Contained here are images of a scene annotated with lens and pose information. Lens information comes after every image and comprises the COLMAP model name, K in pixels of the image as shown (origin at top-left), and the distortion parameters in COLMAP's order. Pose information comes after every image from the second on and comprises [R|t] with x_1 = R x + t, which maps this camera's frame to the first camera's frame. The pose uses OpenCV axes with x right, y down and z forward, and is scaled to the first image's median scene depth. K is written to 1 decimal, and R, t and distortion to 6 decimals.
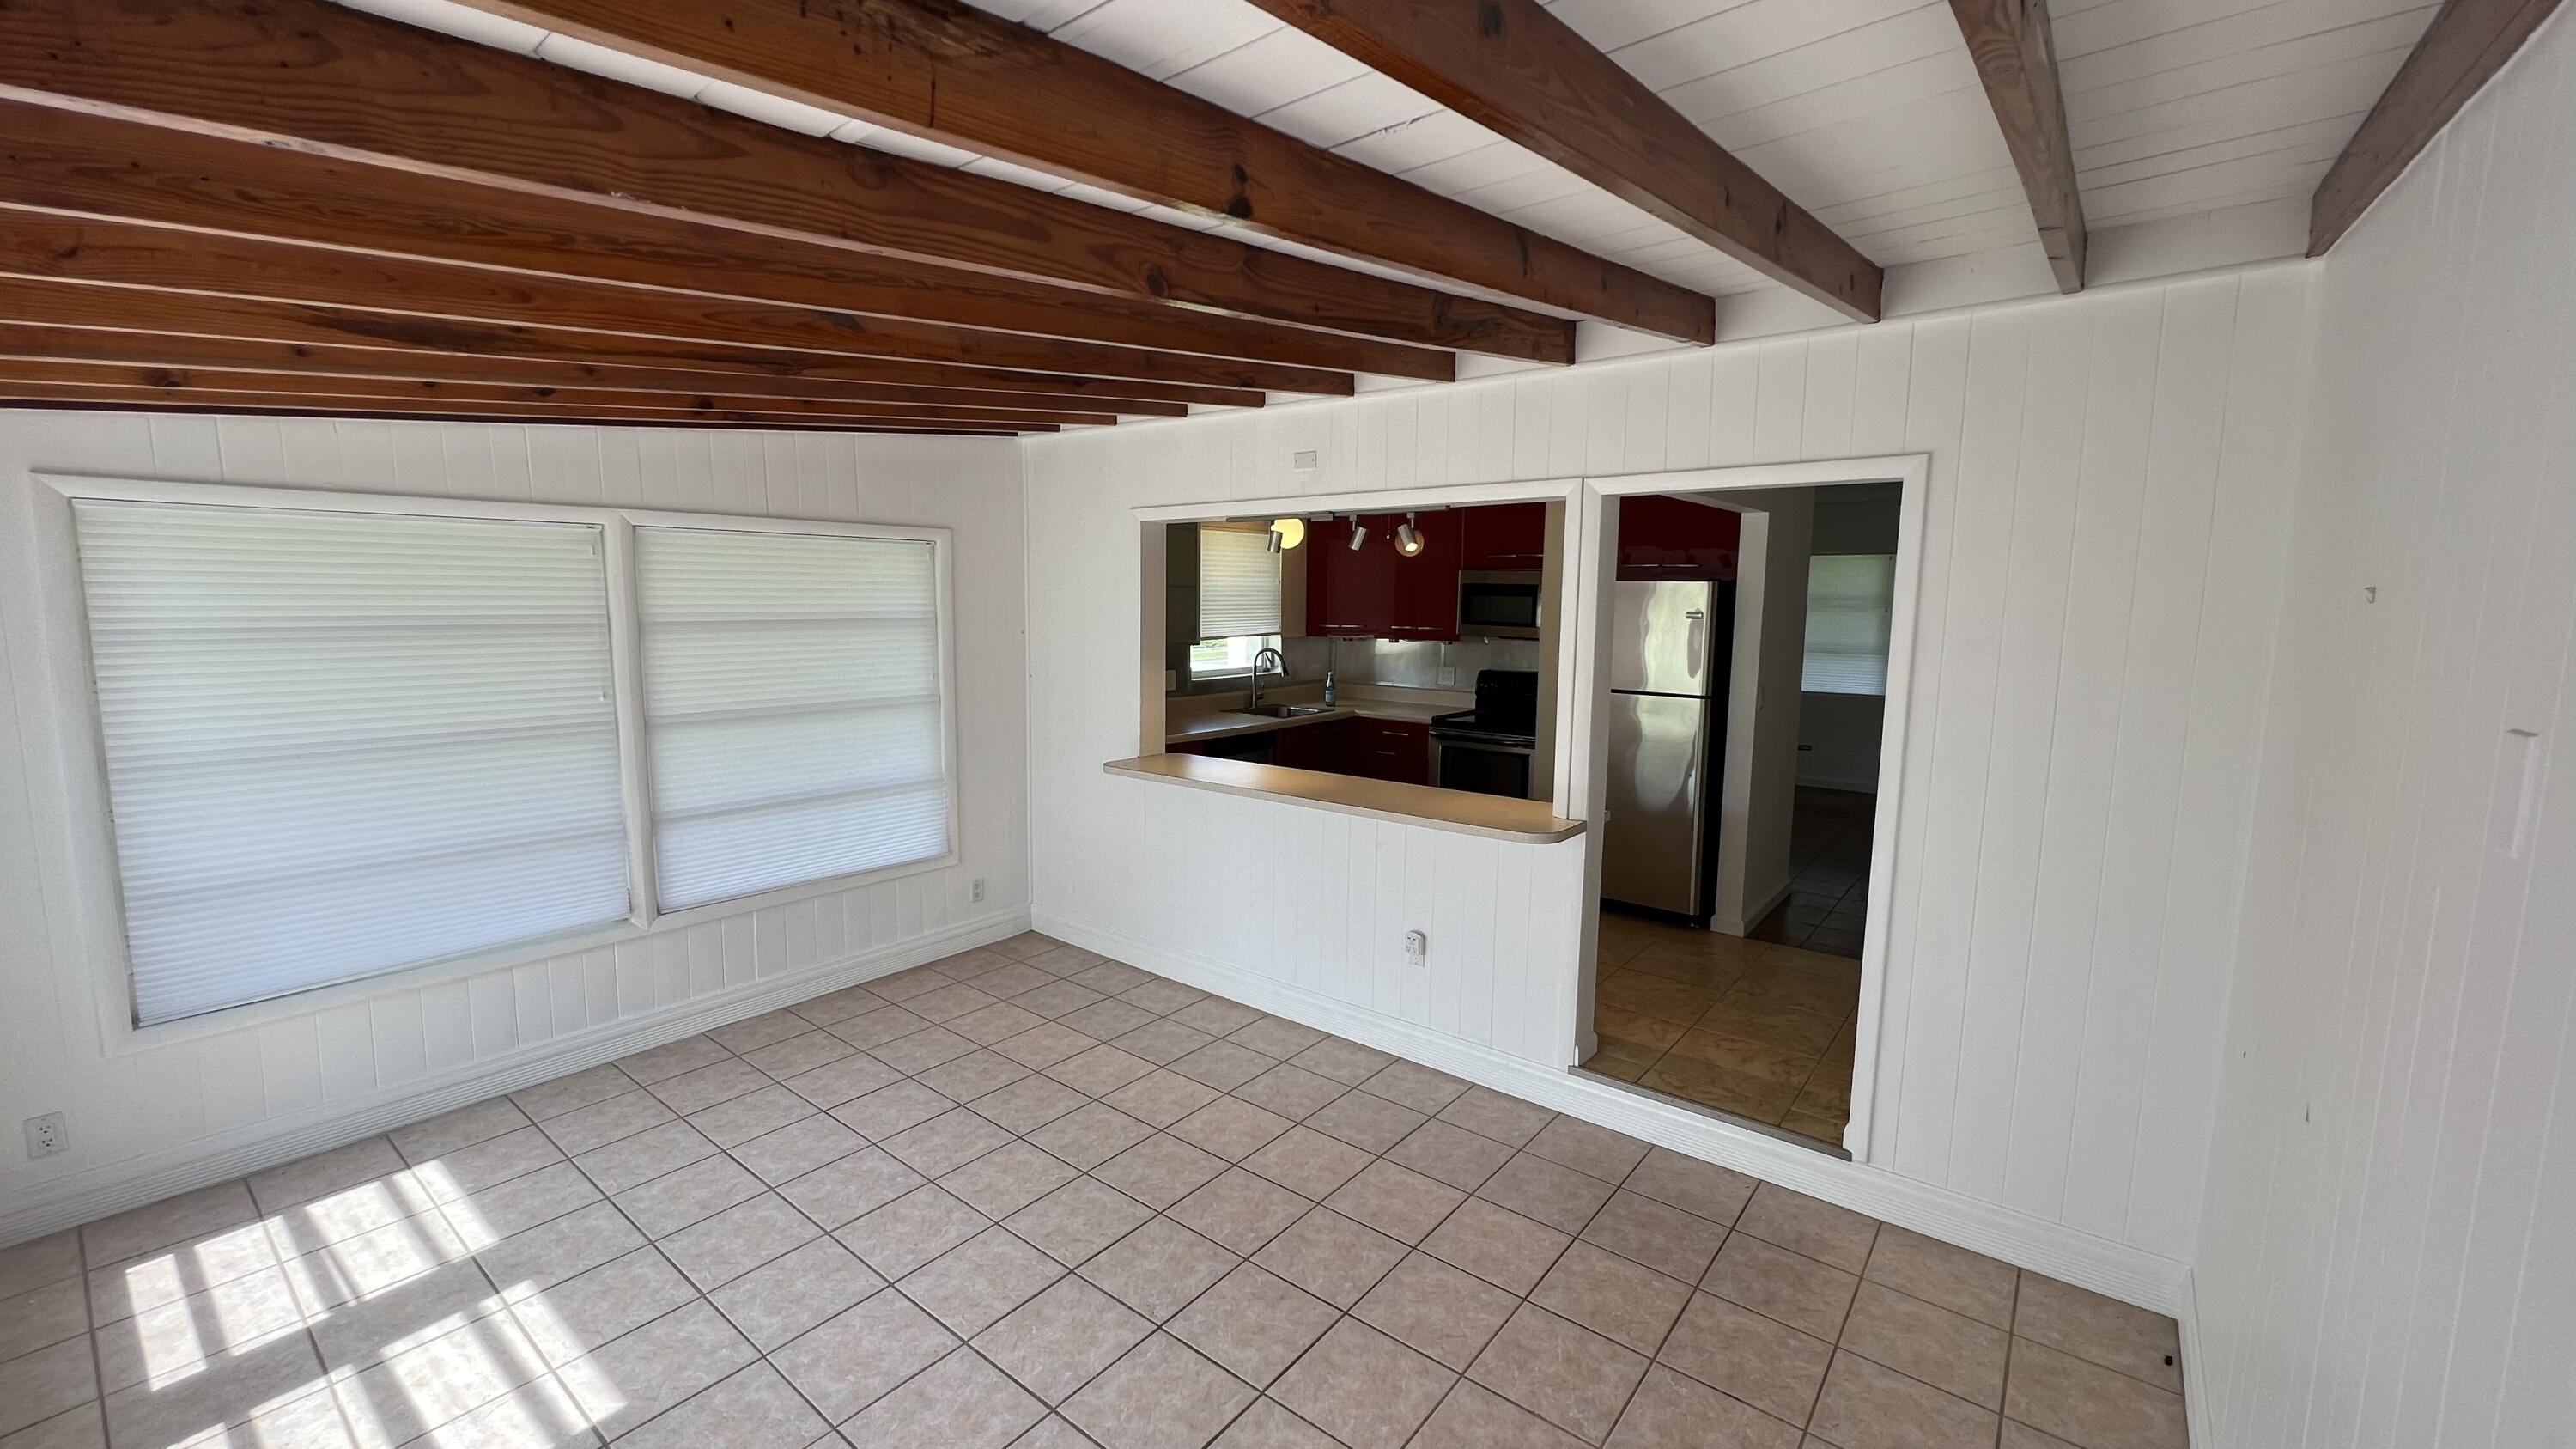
lens RADIAL K [[1027.4, 0, 1287.9], [0, 1027.4, 719.8], [0, 0, 1]] dist [-0.000281, 0.000010]
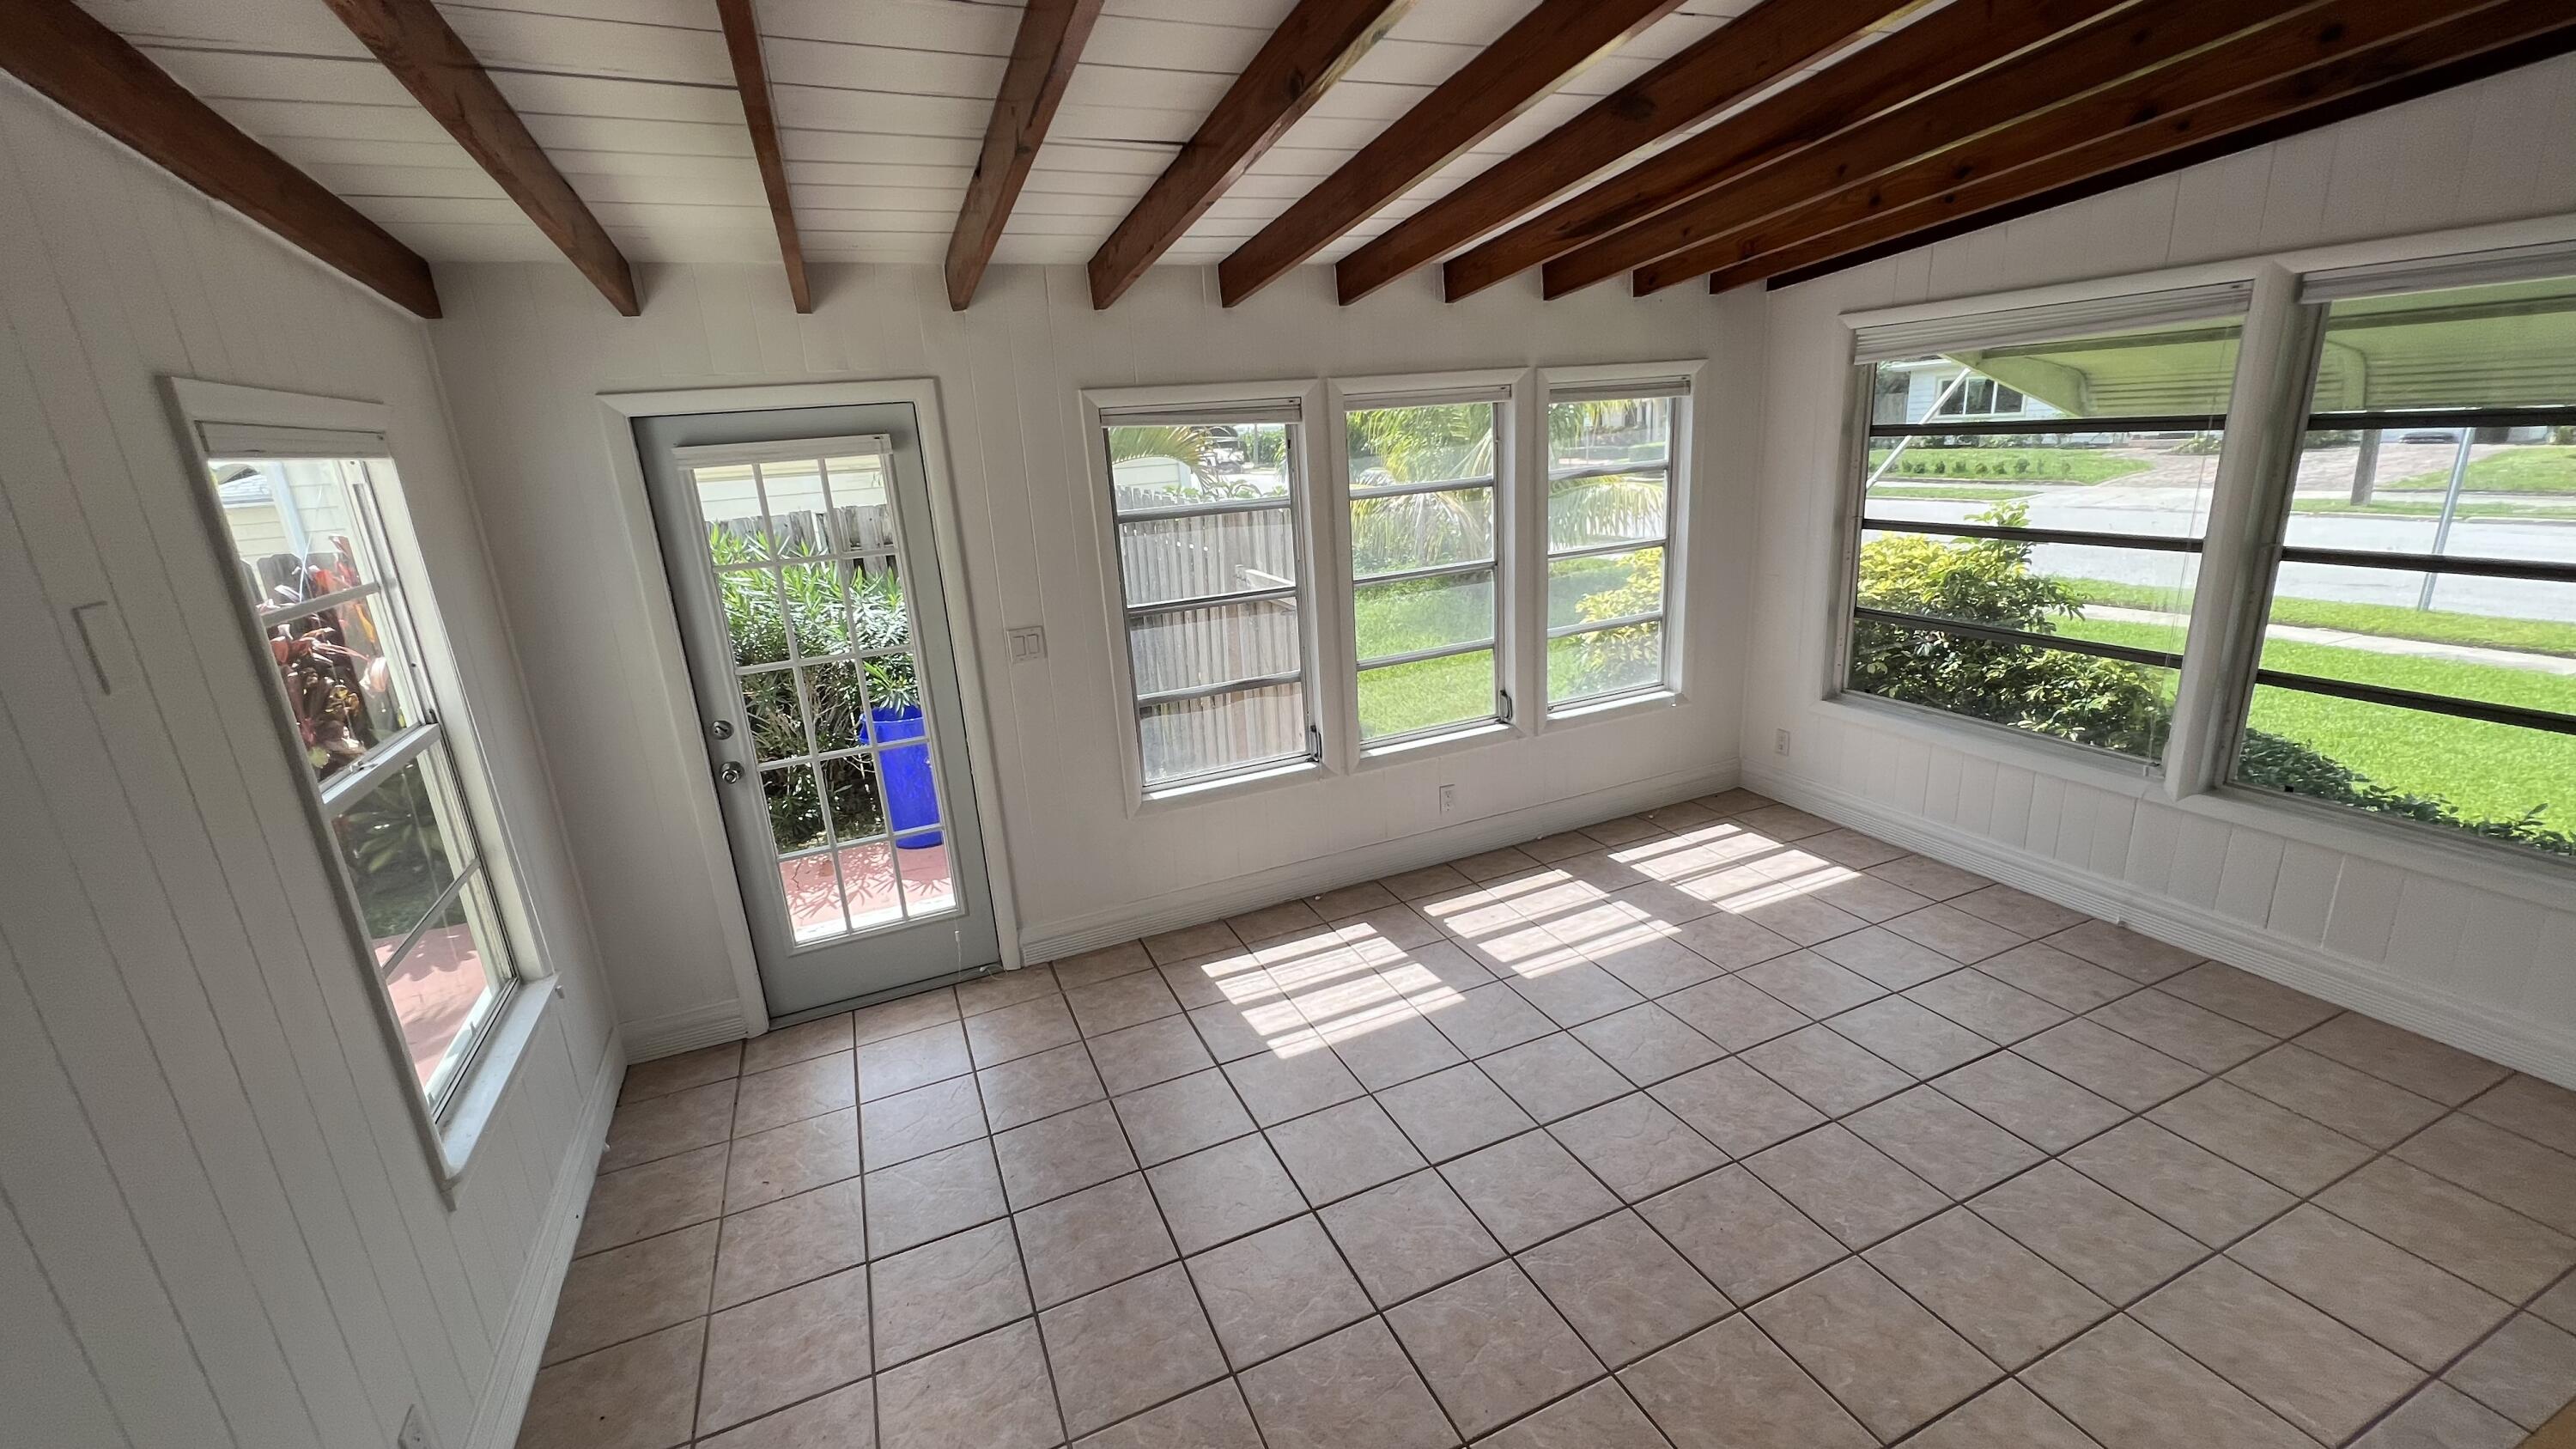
lens RADIAL K [[1027.4, 0, 1287.4], [0, 1027.4, 721.7], [0, 0, 1]] dist [-0.000281, 0.000010]
pose [[-0.467192, 0.266472, -0.843045, 0.531536], [-0.052032, 0.943564, 0.327079, -0.121875], [0.882624, 0.196674, -0.426960, 0.986497]]
